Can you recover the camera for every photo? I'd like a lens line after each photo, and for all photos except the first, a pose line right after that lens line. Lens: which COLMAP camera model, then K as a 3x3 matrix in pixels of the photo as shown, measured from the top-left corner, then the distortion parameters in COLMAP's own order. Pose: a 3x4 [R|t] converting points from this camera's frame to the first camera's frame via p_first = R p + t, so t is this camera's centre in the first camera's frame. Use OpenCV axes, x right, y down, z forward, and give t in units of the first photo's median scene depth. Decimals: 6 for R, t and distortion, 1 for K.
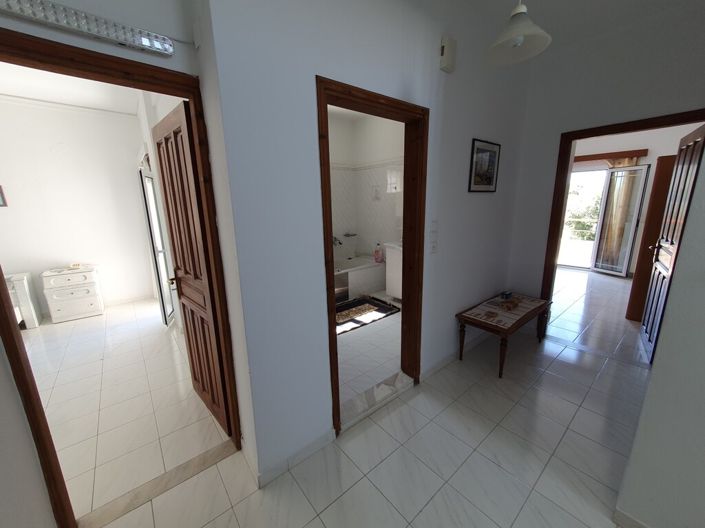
lens RADIAL K [[277.8, 0, 352.6], [0, 277.8, 263.3], [0, 0, 1]] dist [-0.000698, 0.000421]
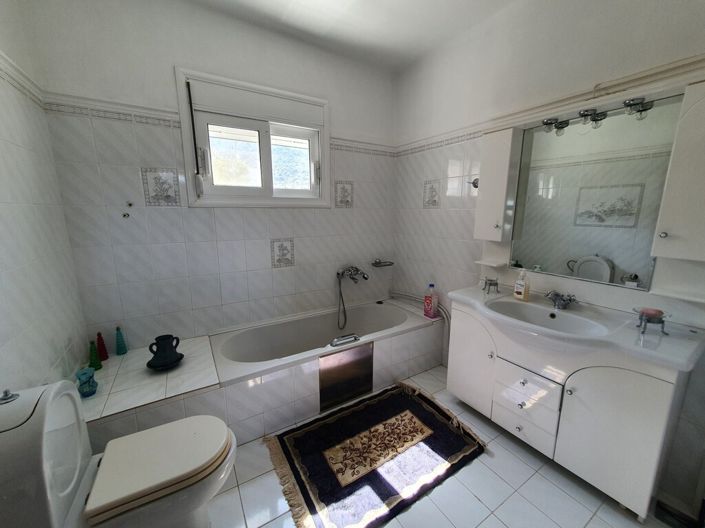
lens RADIAL K [[277.8, 0, 352.4], [0, 277.8, 265.5], [0, 0, 1]] dist [-0.000698, 0.000421]
pose [[0.990353, 0.046907, -0.130388, 0.005667], [-0.049410, 0.998650, -0.016032, -0.091517], [0.129460, 0.022320, 0.991333, 0.426219]]
